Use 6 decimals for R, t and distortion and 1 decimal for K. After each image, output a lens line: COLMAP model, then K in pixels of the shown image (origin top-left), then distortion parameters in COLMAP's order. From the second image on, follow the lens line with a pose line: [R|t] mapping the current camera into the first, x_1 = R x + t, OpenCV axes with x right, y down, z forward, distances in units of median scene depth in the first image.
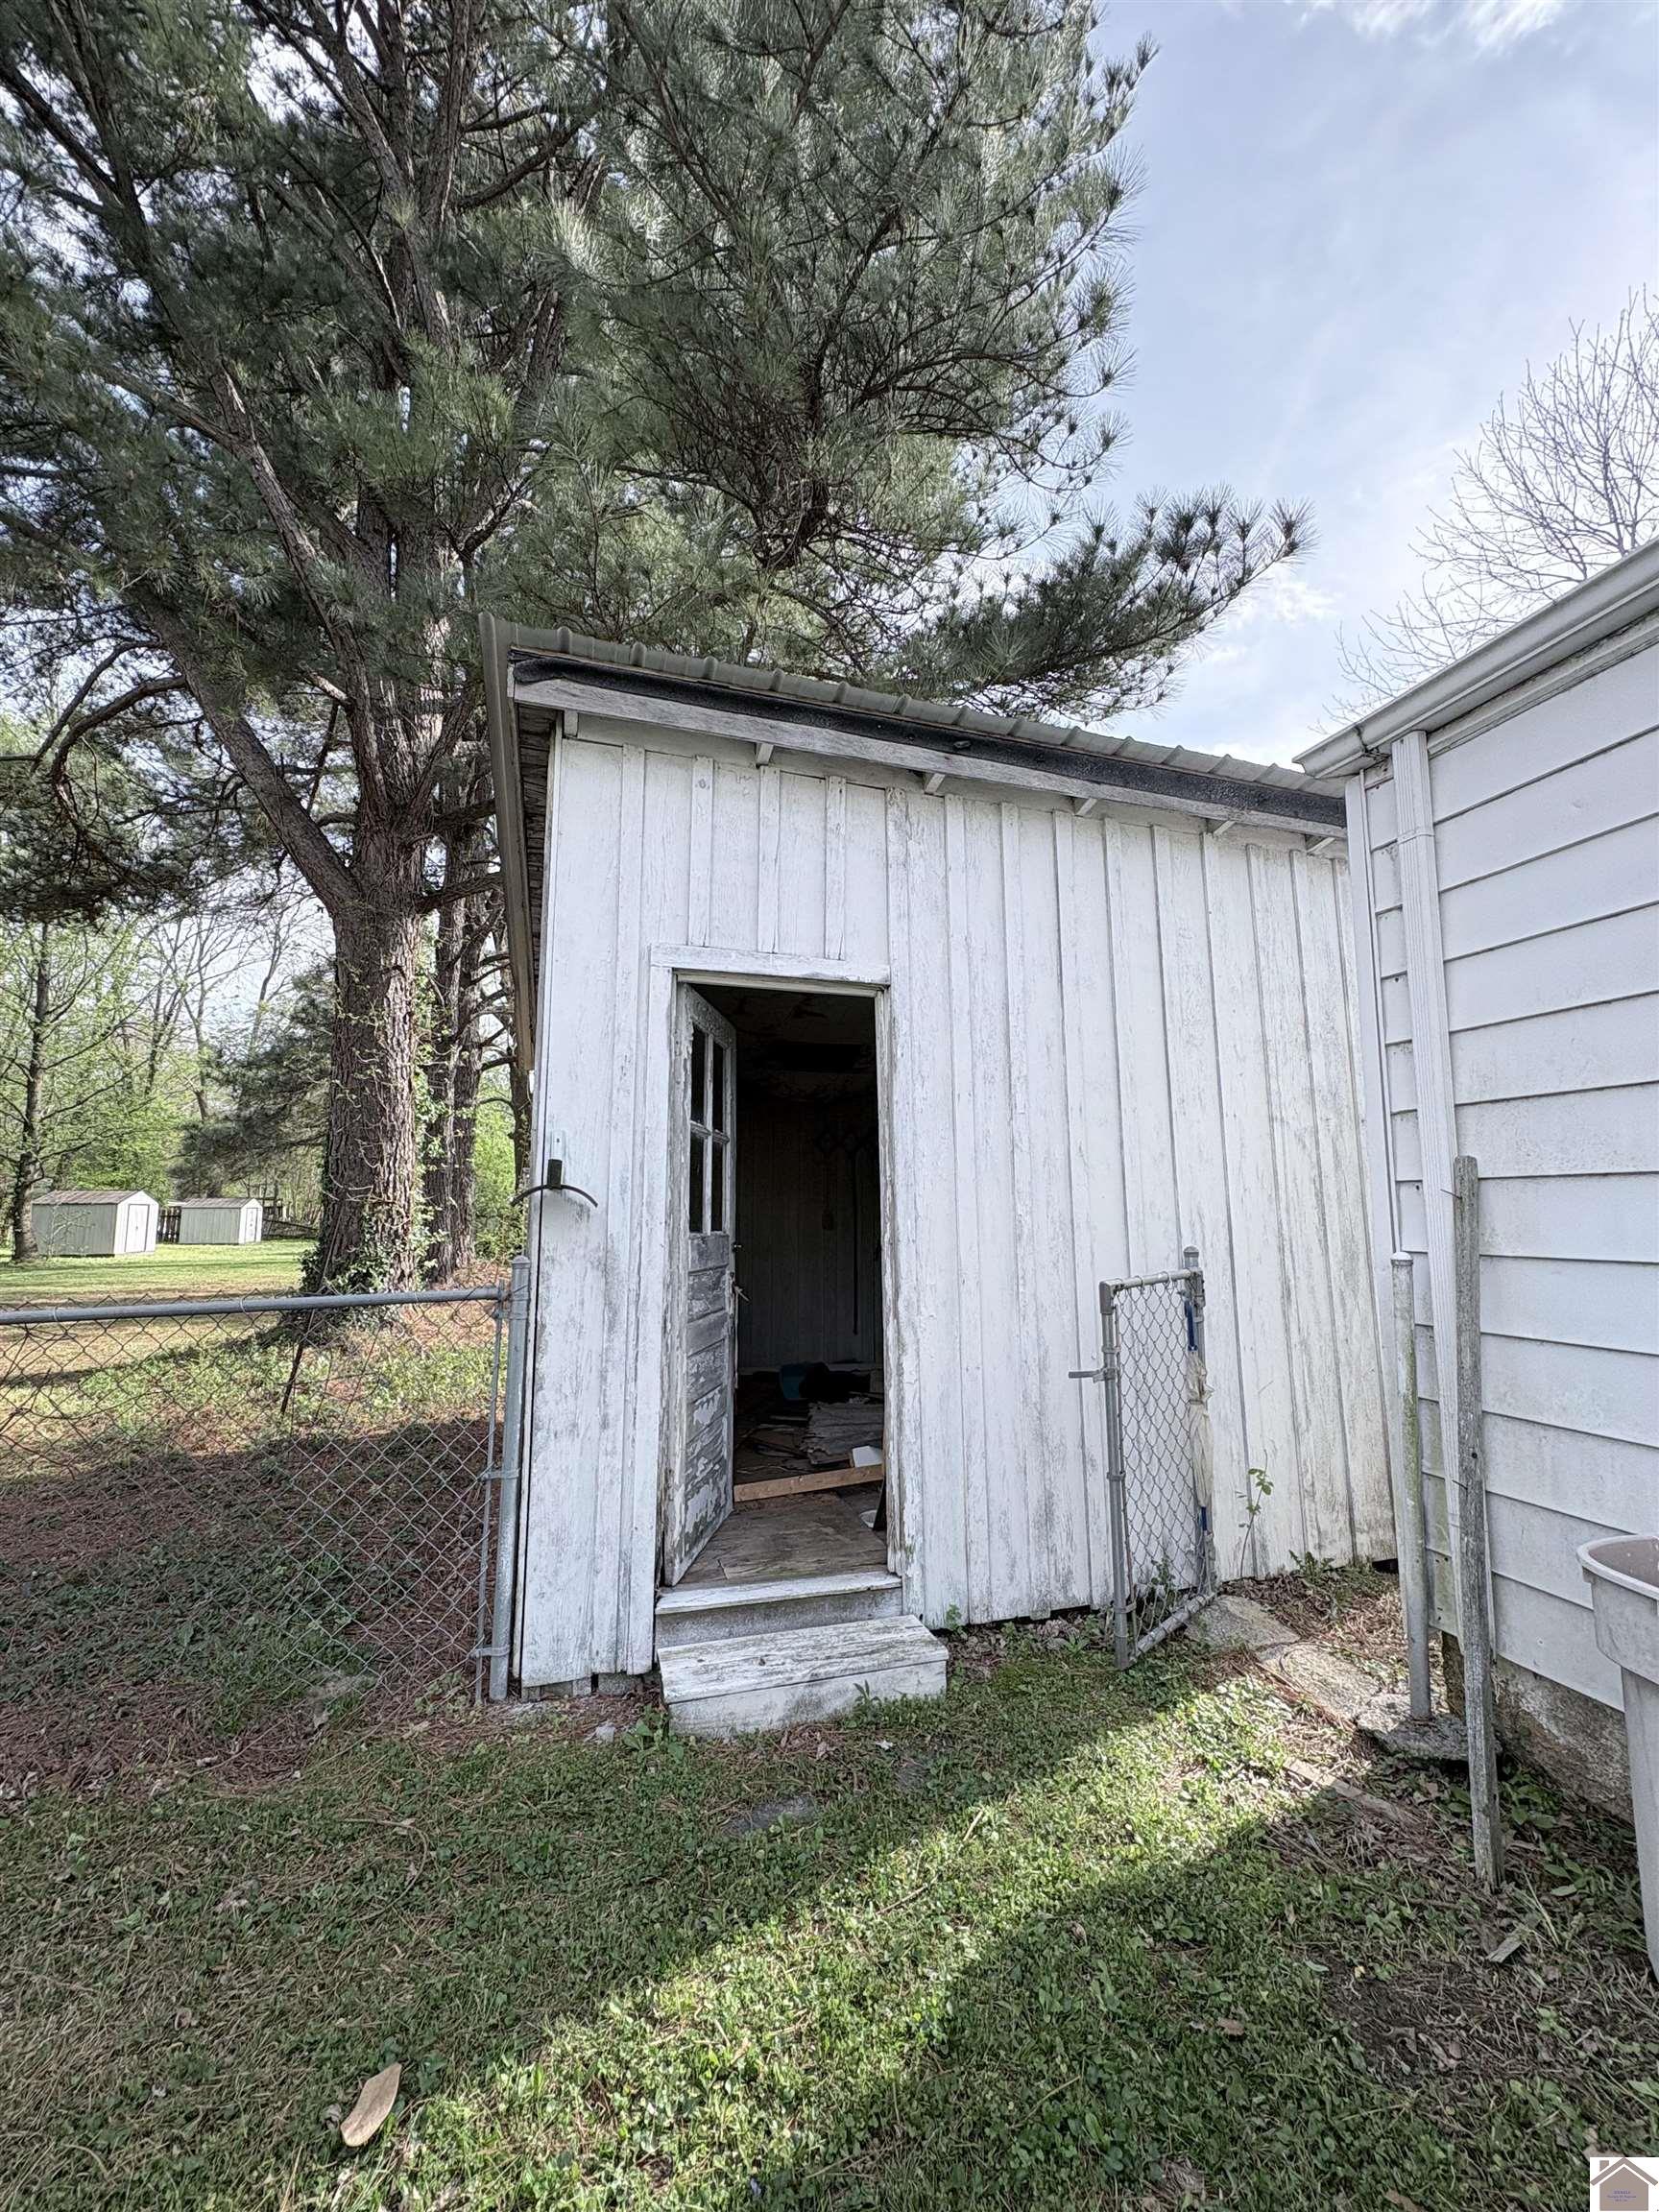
lens RADIAL K [[901.6, 0, 816.1], [0, 901.6, 1100.5], [0, 0, 1]] dist [-0.001472, 0.000081]
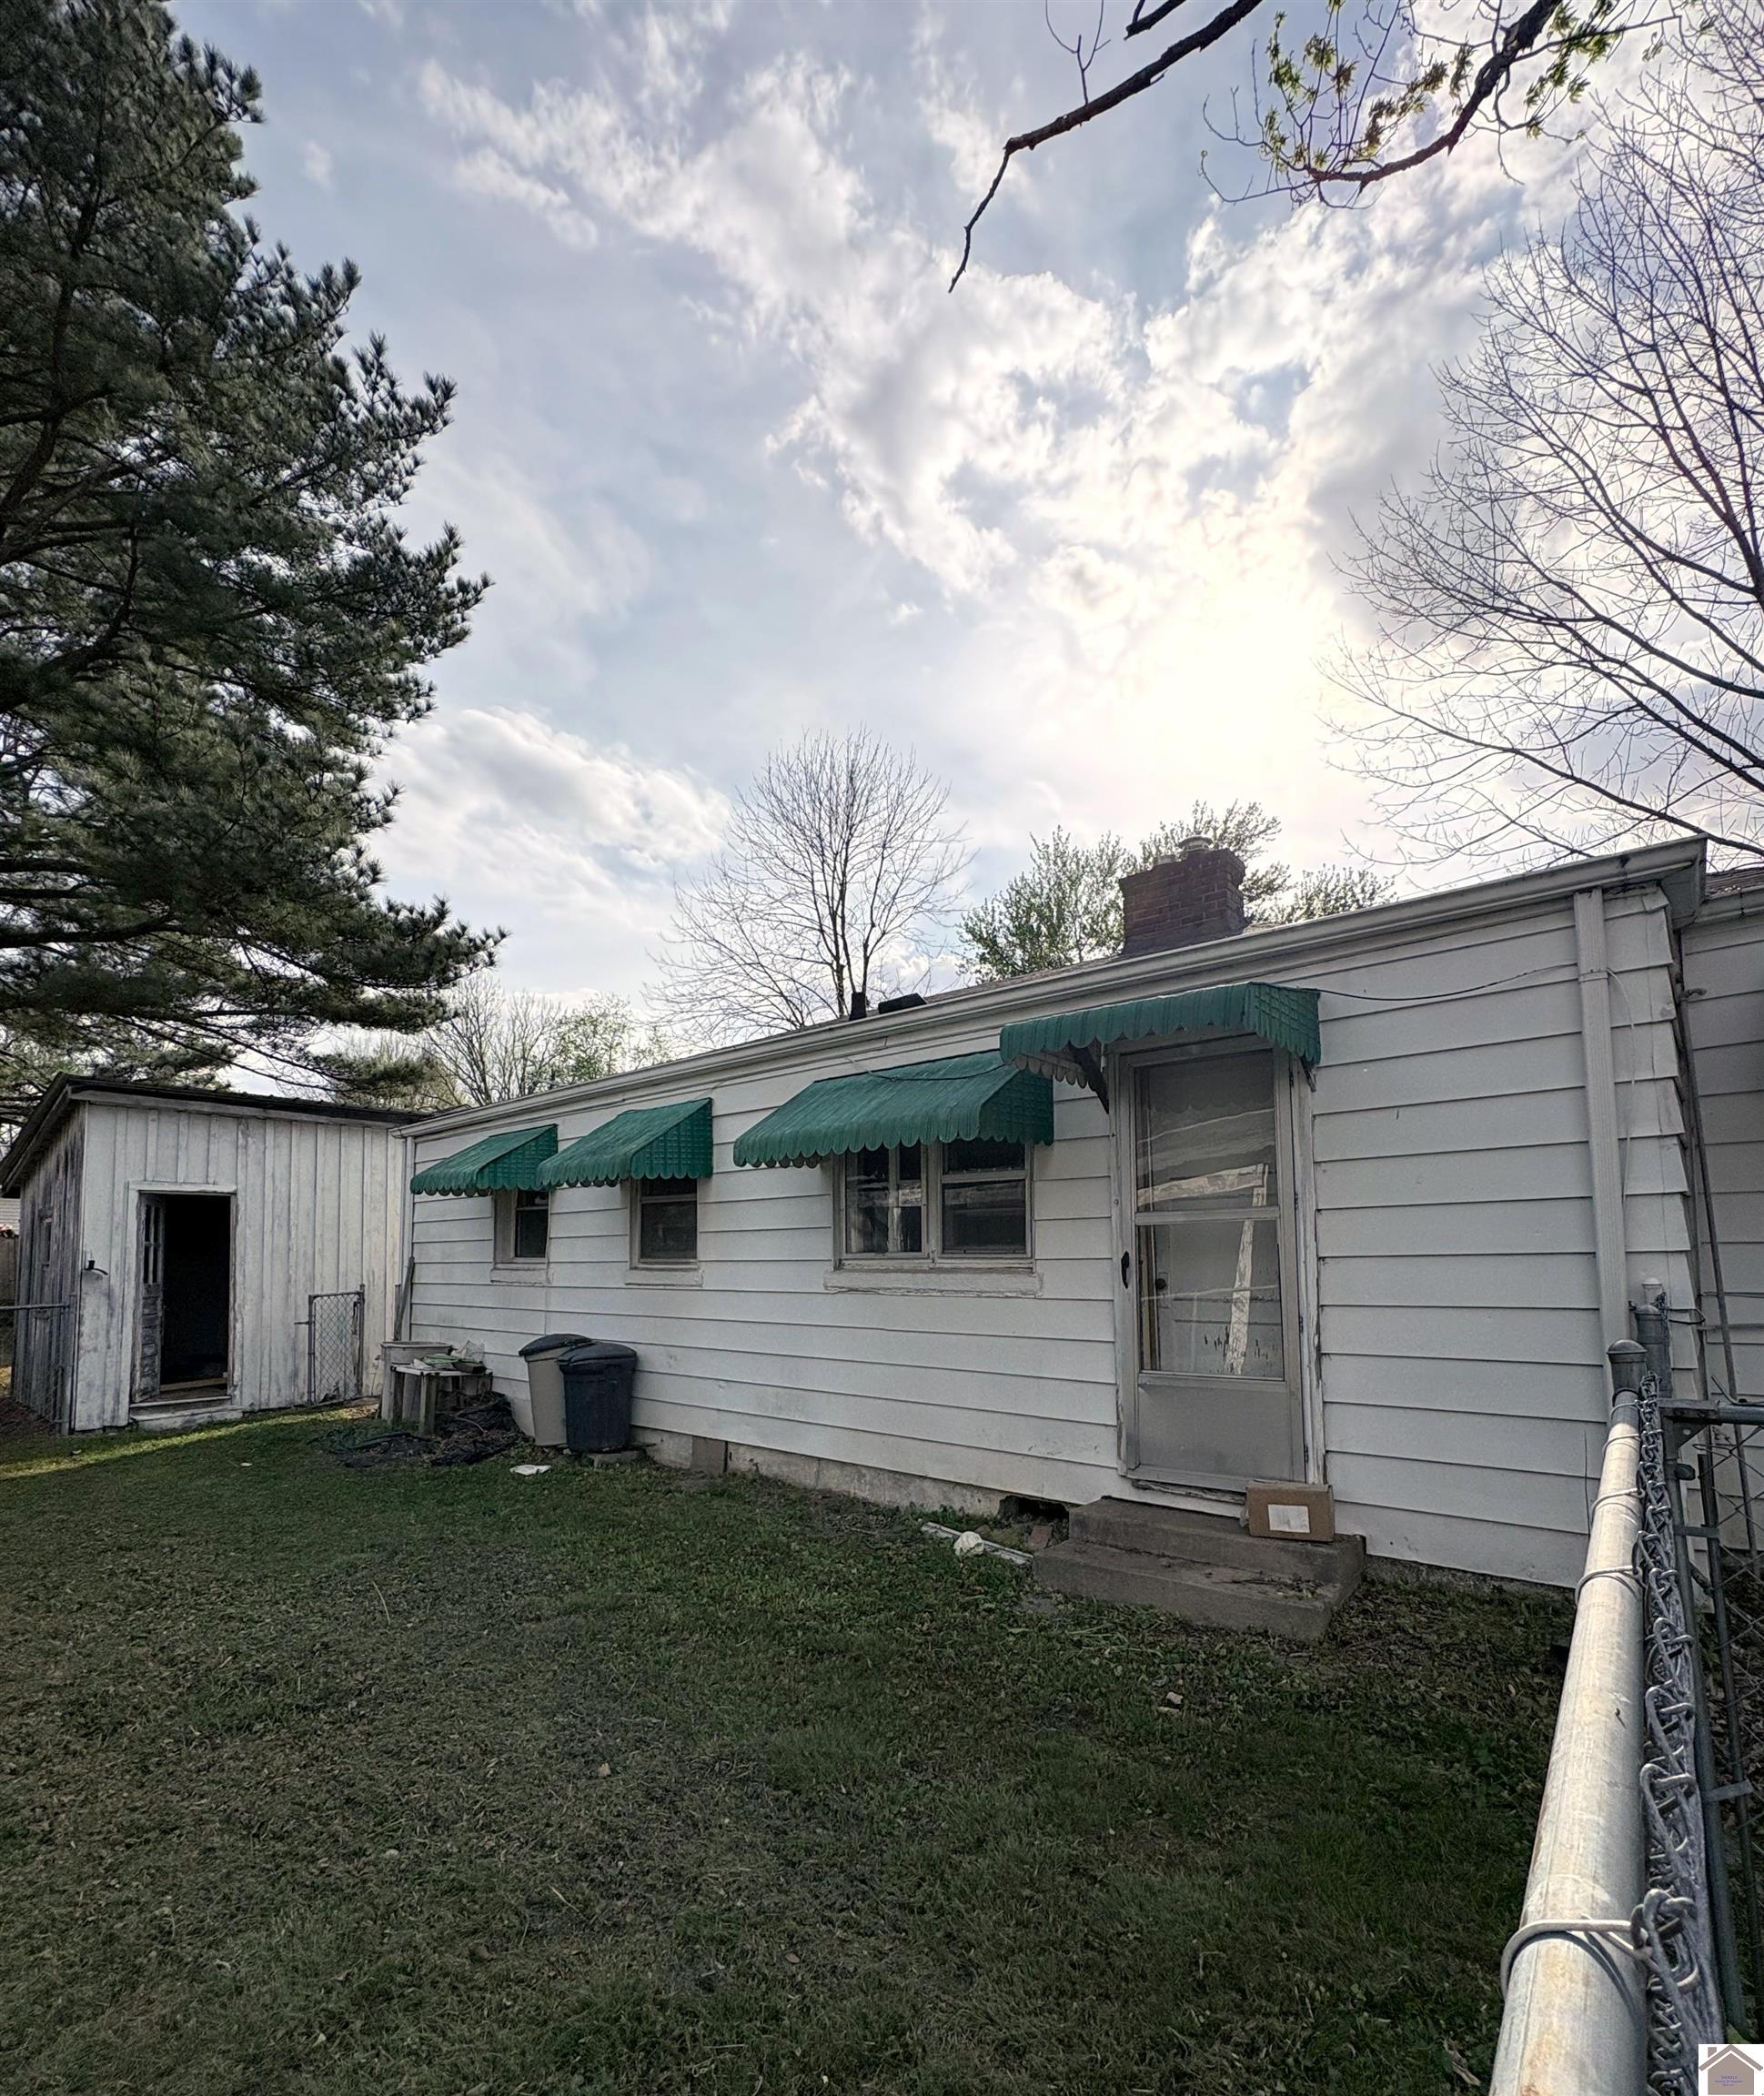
lens RADIAL K [[955.4, 0, 881.7], [0, 955.4, 1197.8], [0, 0, 1]] dist [0.015190, -0.000271]
pose [[0.845316, 0.021132, 0.533849, 0.177147], [-0.053489, 0.997545, 0.045209, -0.347787], [-0.531583, -0.066771, 0.844370, -2.525342]]
